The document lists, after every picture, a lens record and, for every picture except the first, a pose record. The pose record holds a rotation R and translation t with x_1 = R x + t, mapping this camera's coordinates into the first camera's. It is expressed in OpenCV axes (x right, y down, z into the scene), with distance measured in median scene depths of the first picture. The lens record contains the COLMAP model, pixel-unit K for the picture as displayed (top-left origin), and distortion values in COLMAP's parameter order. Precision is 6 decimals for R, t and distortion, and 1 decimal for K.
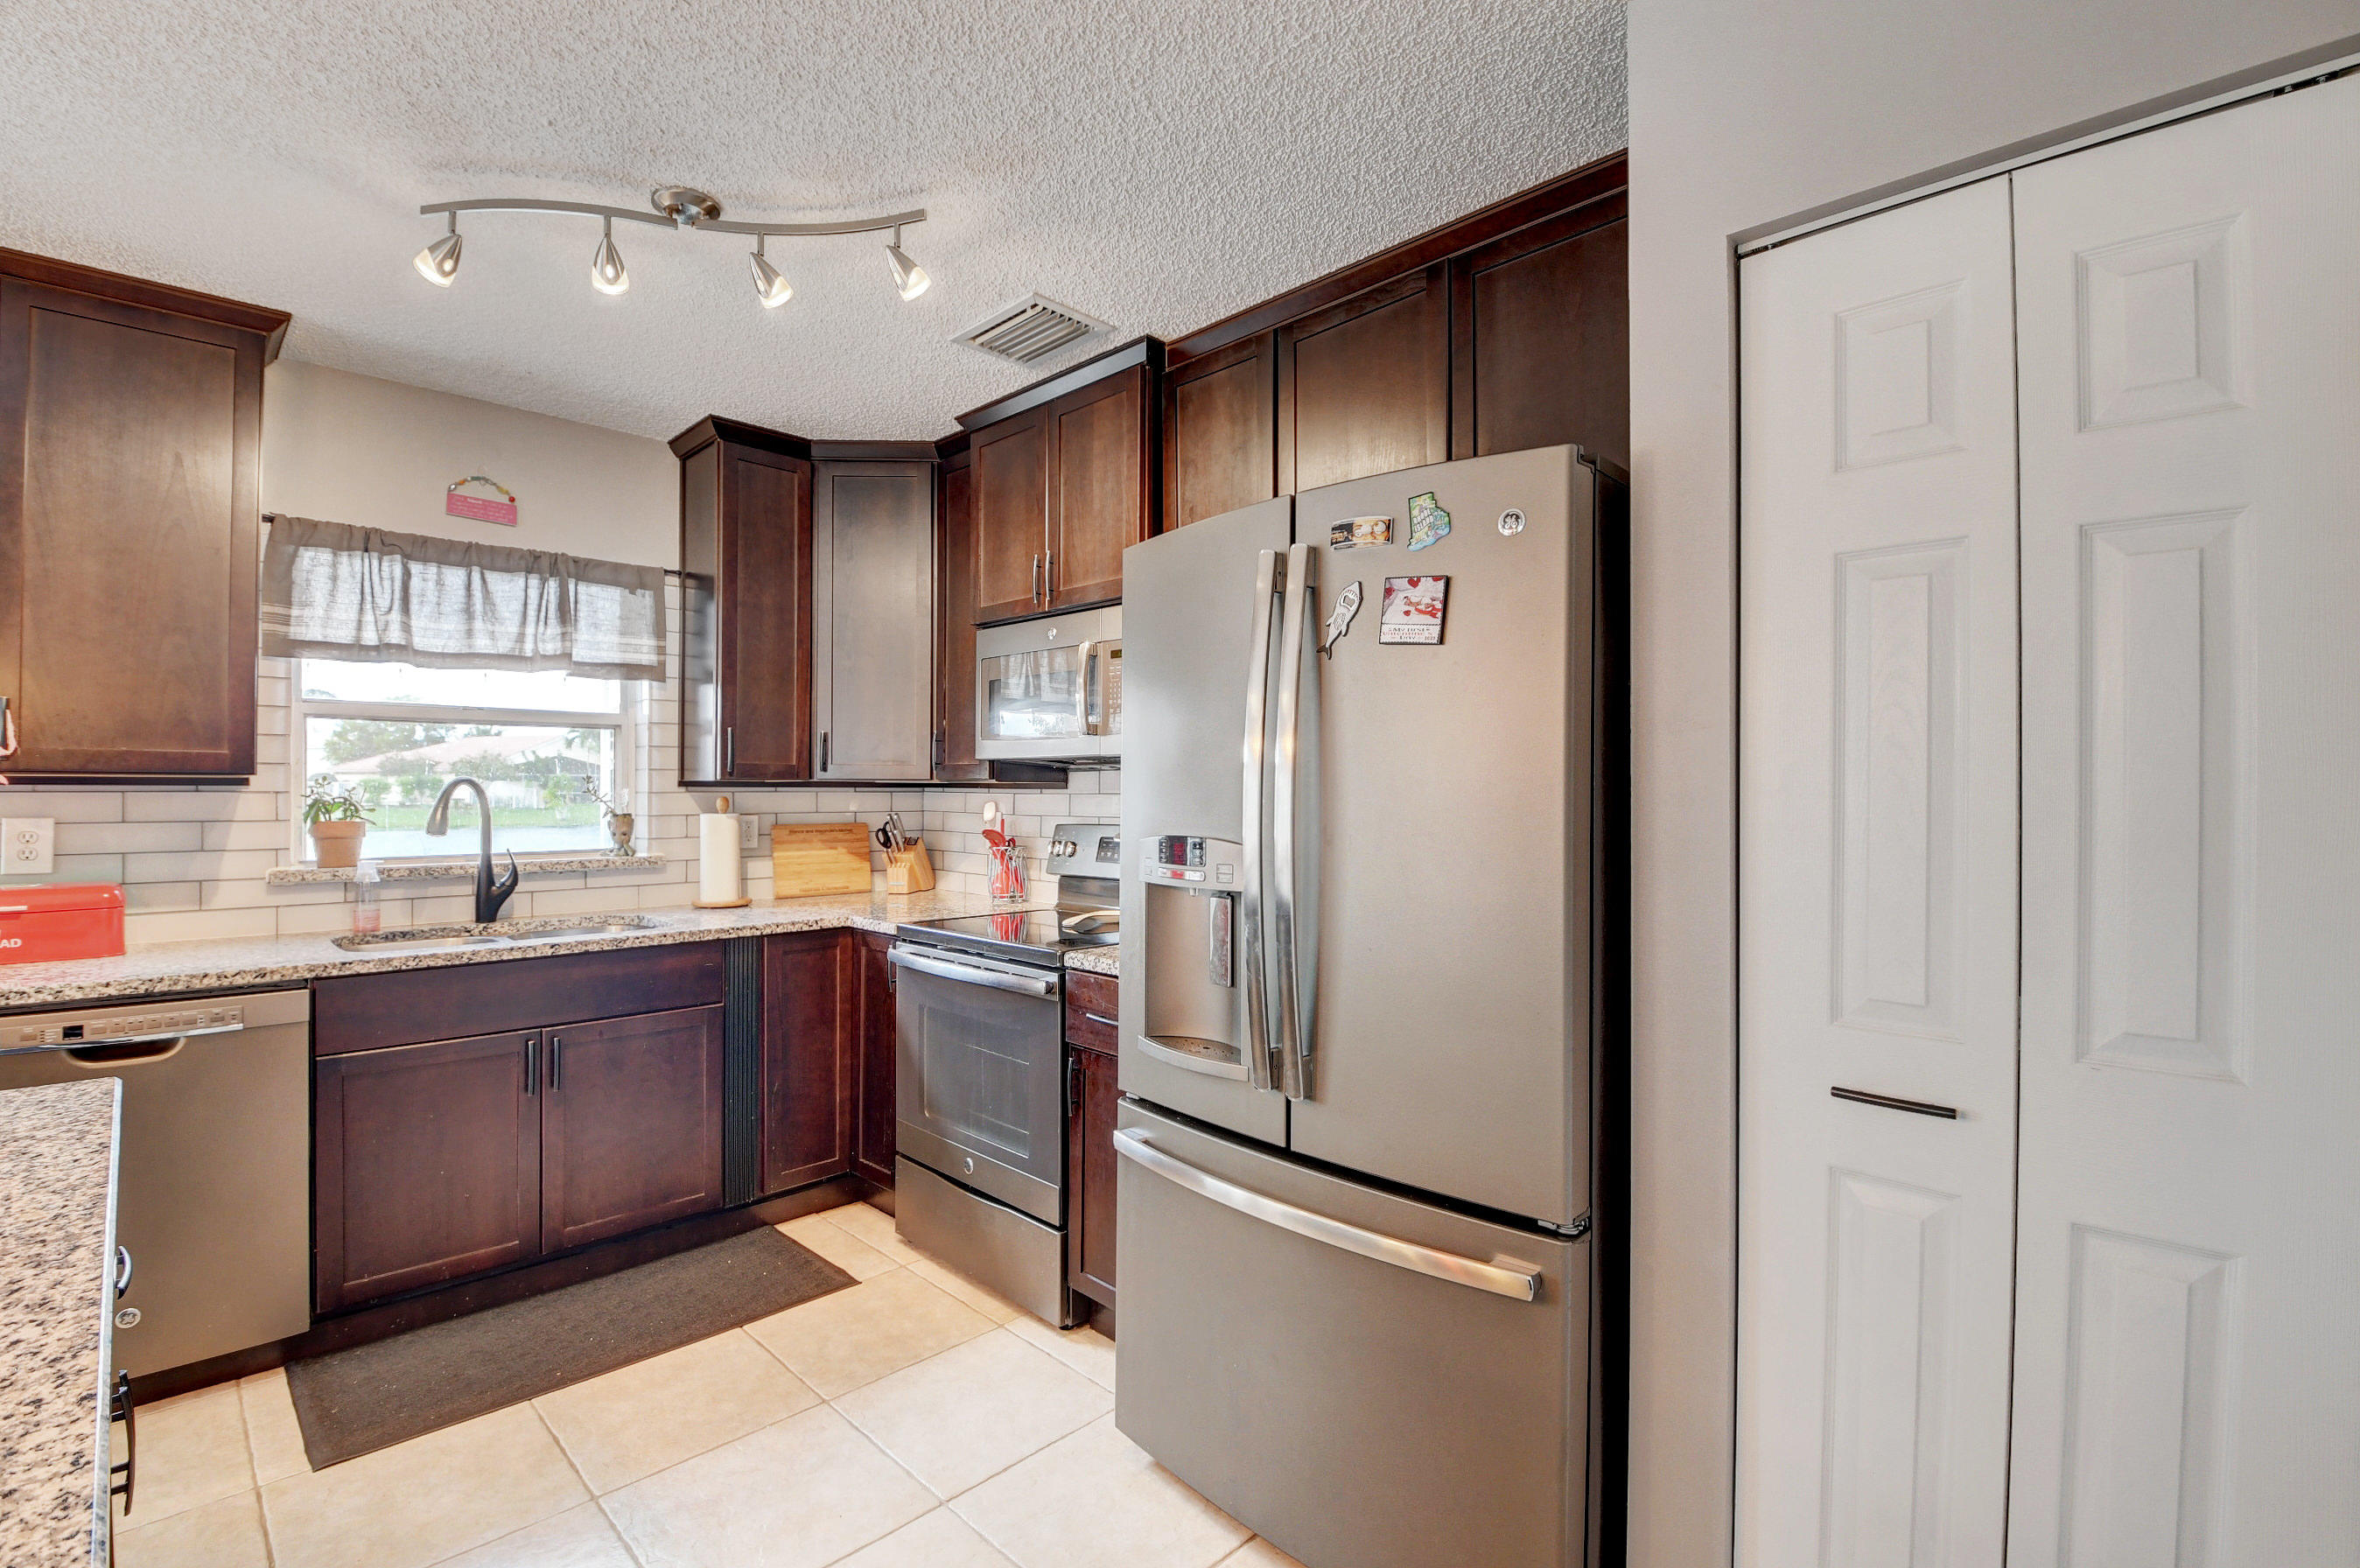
lens RADIAL K [[1040.6, 0, 1180.0], [0, 1040.6, 784.0], [0, 0, 1]] dist [0.017922, -0.027707]
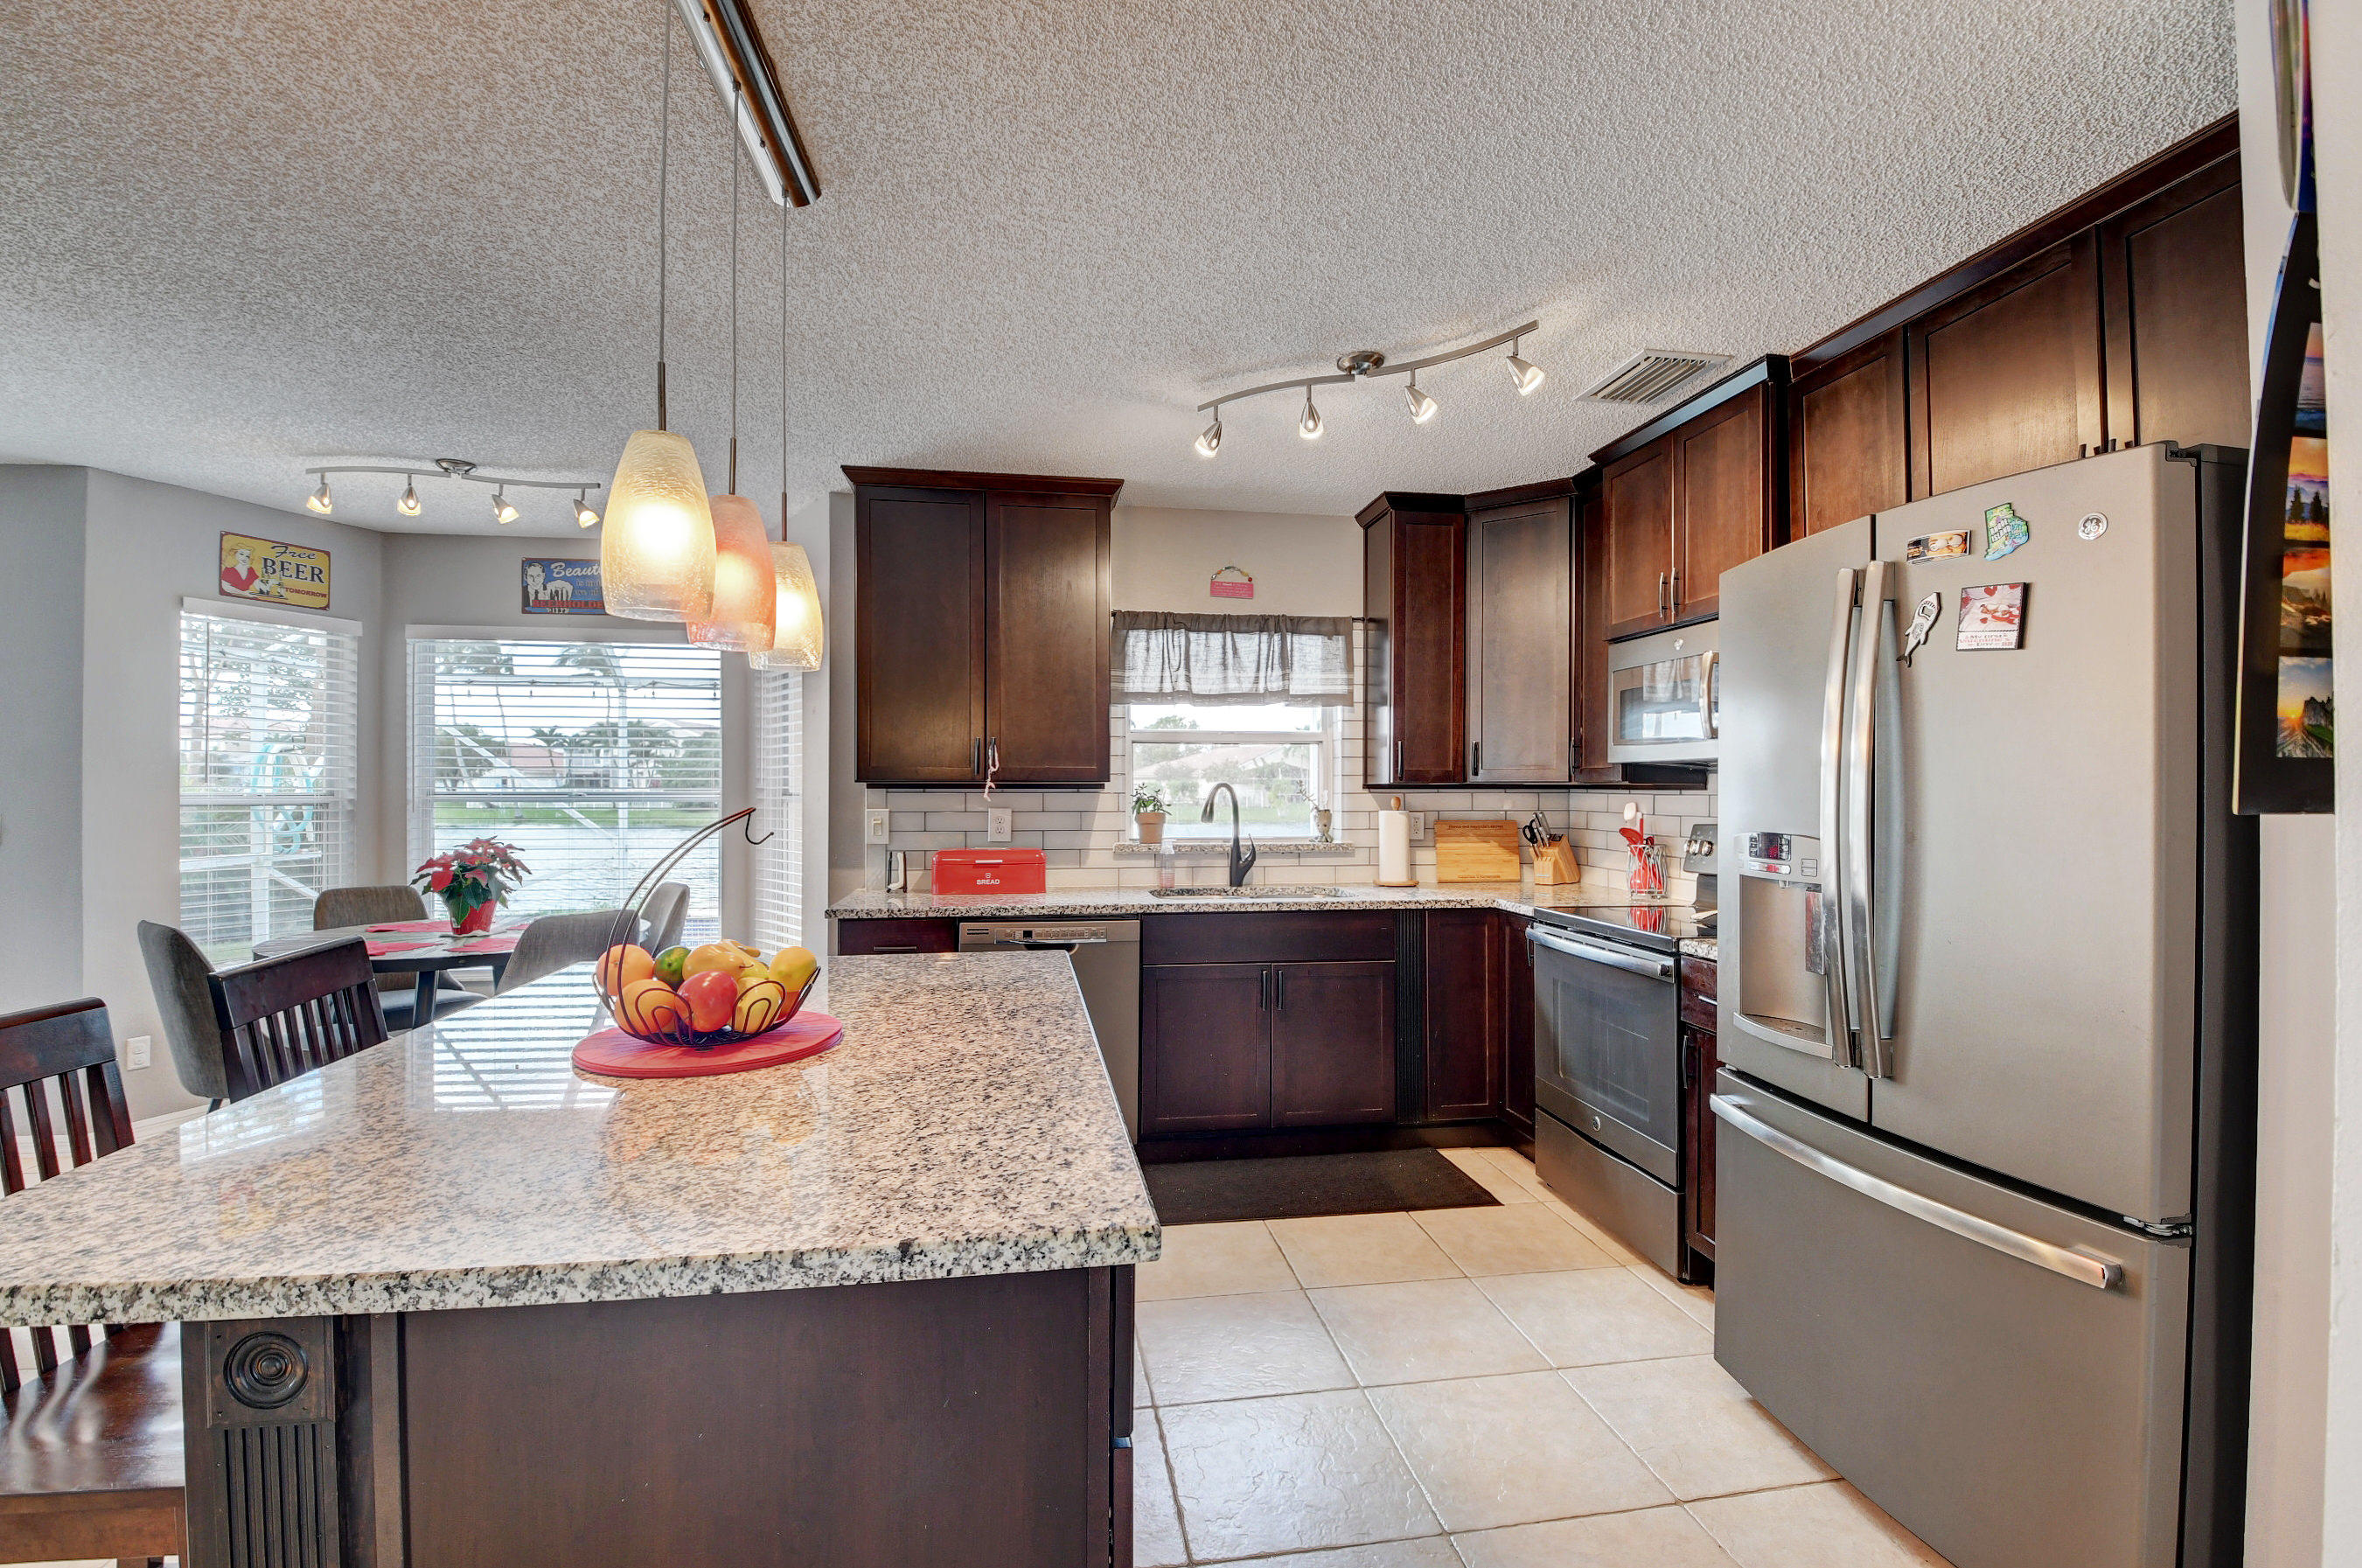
lens RADIAL K [[1041.5, 0, 1178.7], [0, 1041.5, 786.2], [0, 0, 1]] dist [0.010485, -0.028352]
pose [[0.806551, -0.003863, -0.591152, 0.092818], [0.003963, 0.999992, -0.001127, 0.000035], [0.591151, -0.001434, 0.806560, -0.162310]]
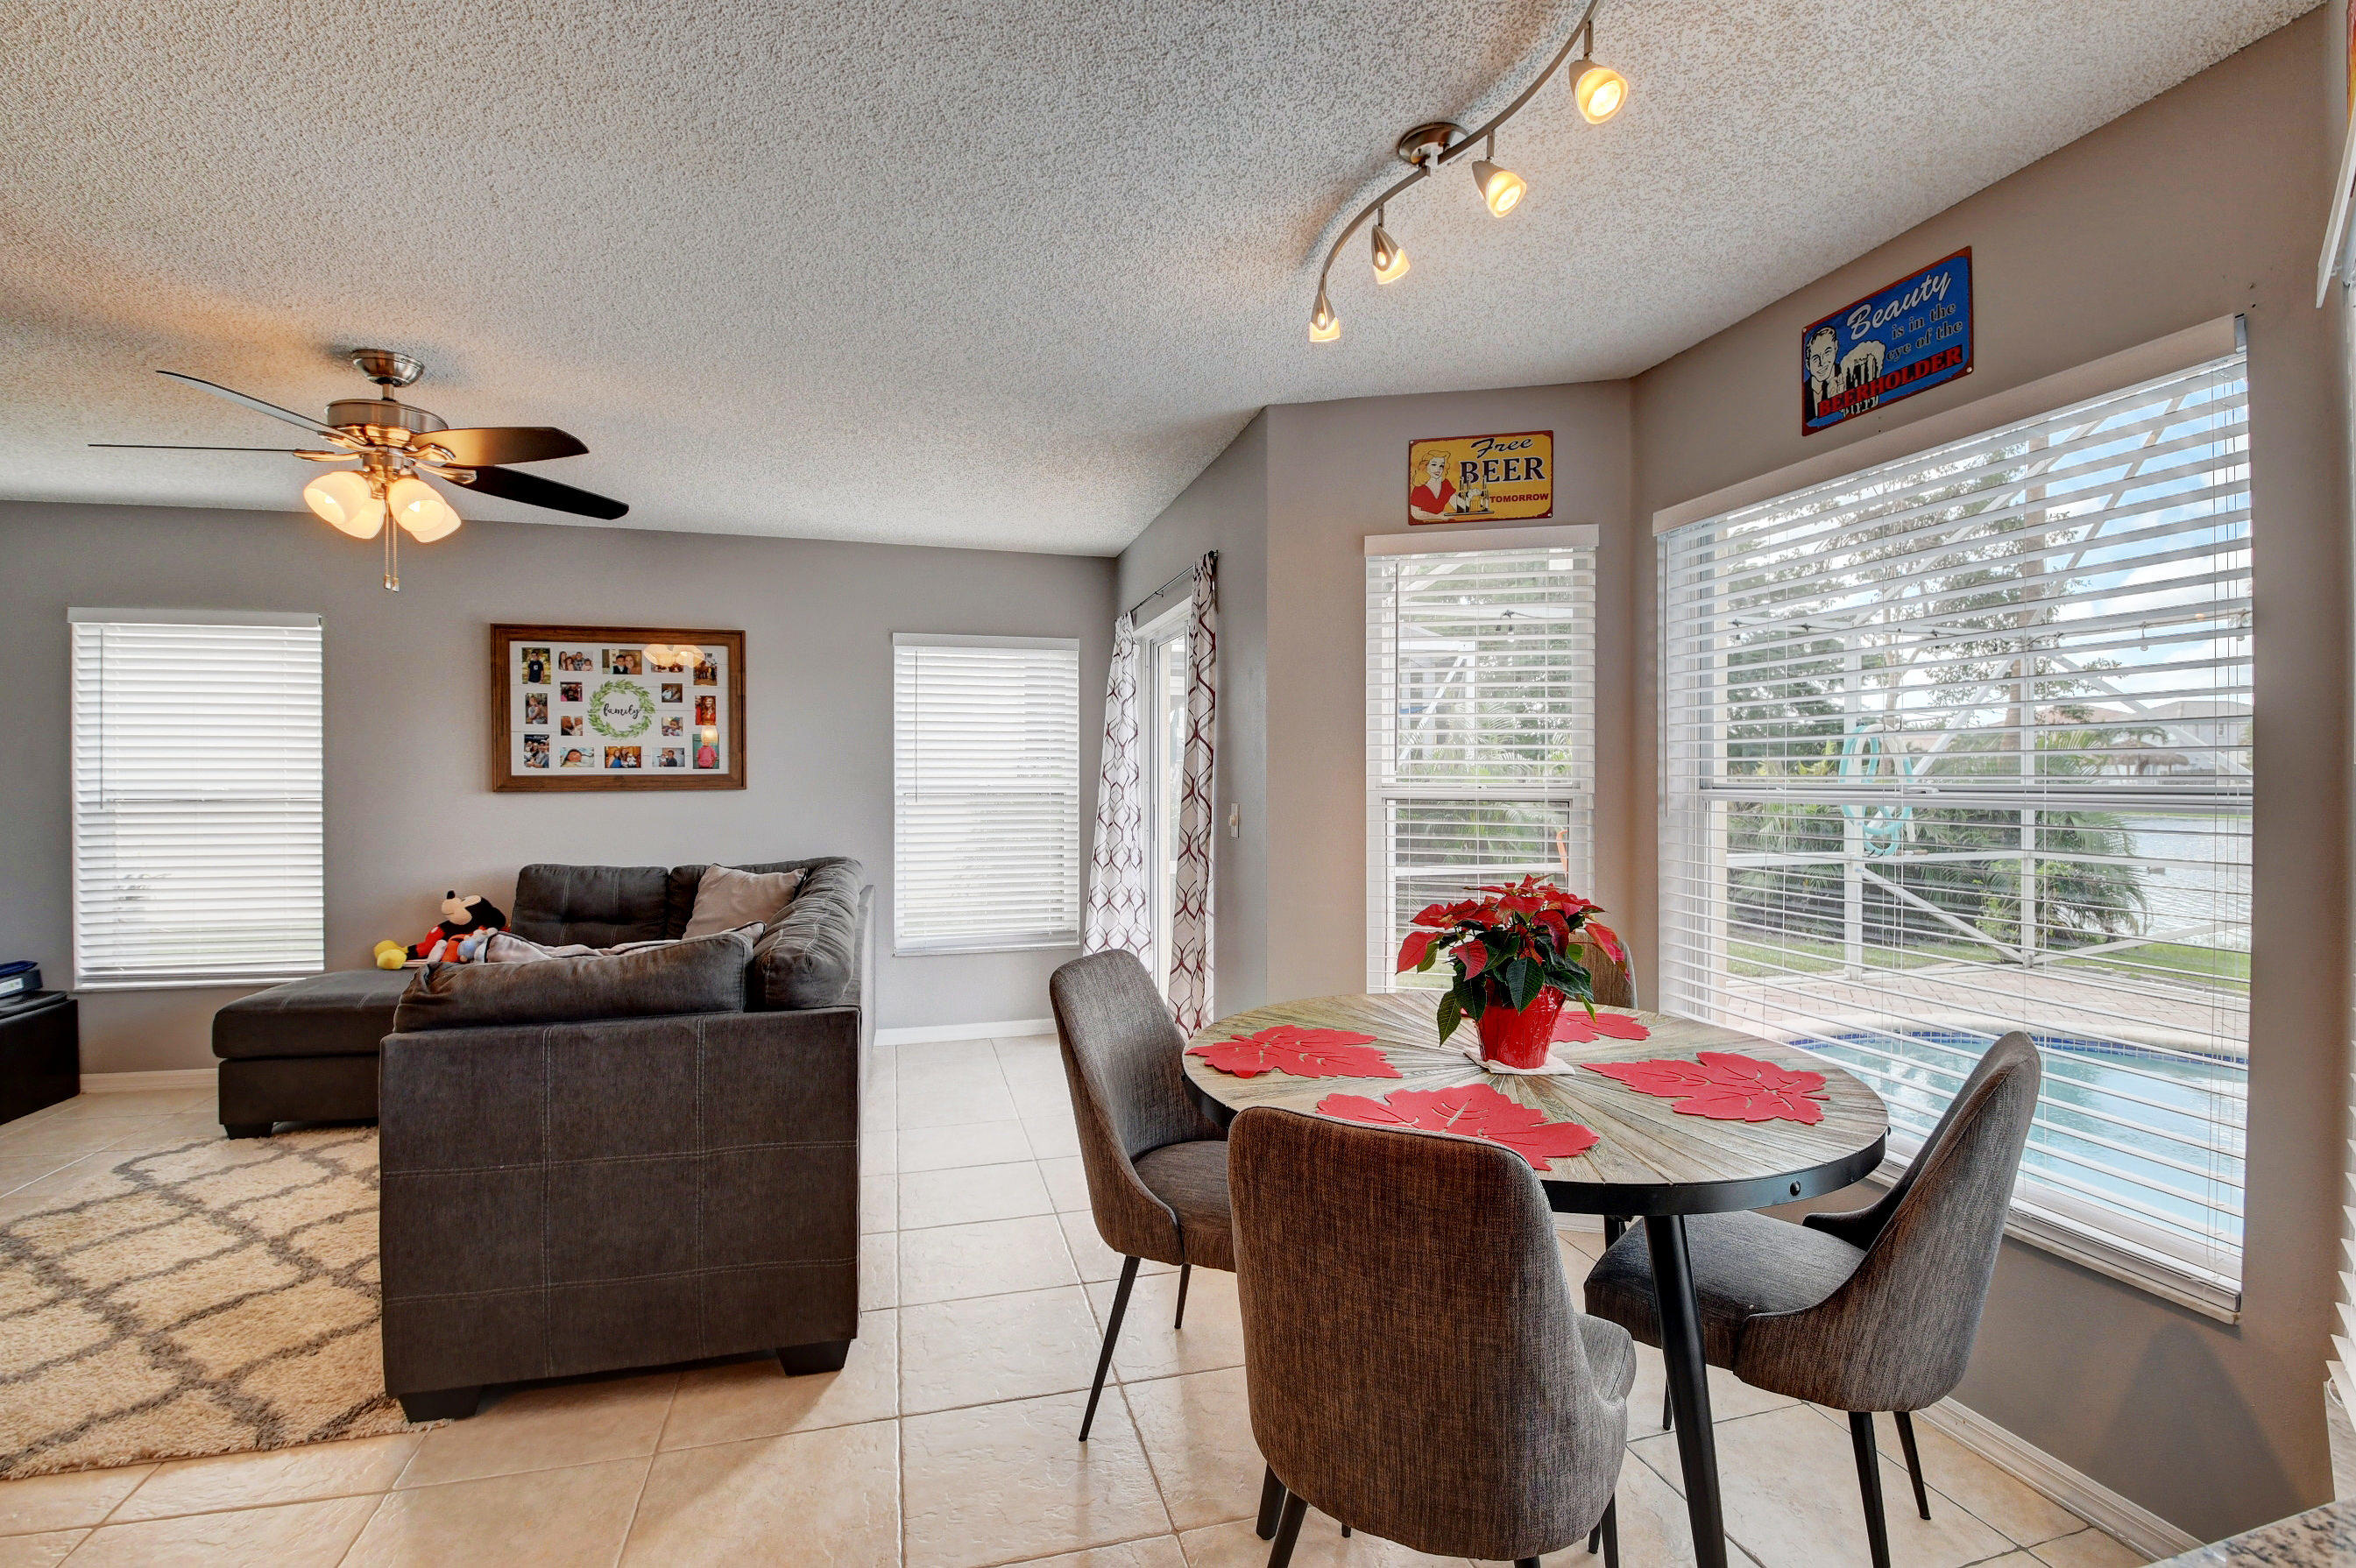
lens RADIAL K [[1035.6, 0, 1181.5], [0, 1035.6, 784.7], [0, 0, 1]] dist [-0.000073, -0.017002]
pose [[-0.503099, 0.002921, -0.864224, -0.689339], [0.002094, 0.999995, 0.002161, 0.000462], [0.864226, -0.000722, -0.503103, 0.494251]]
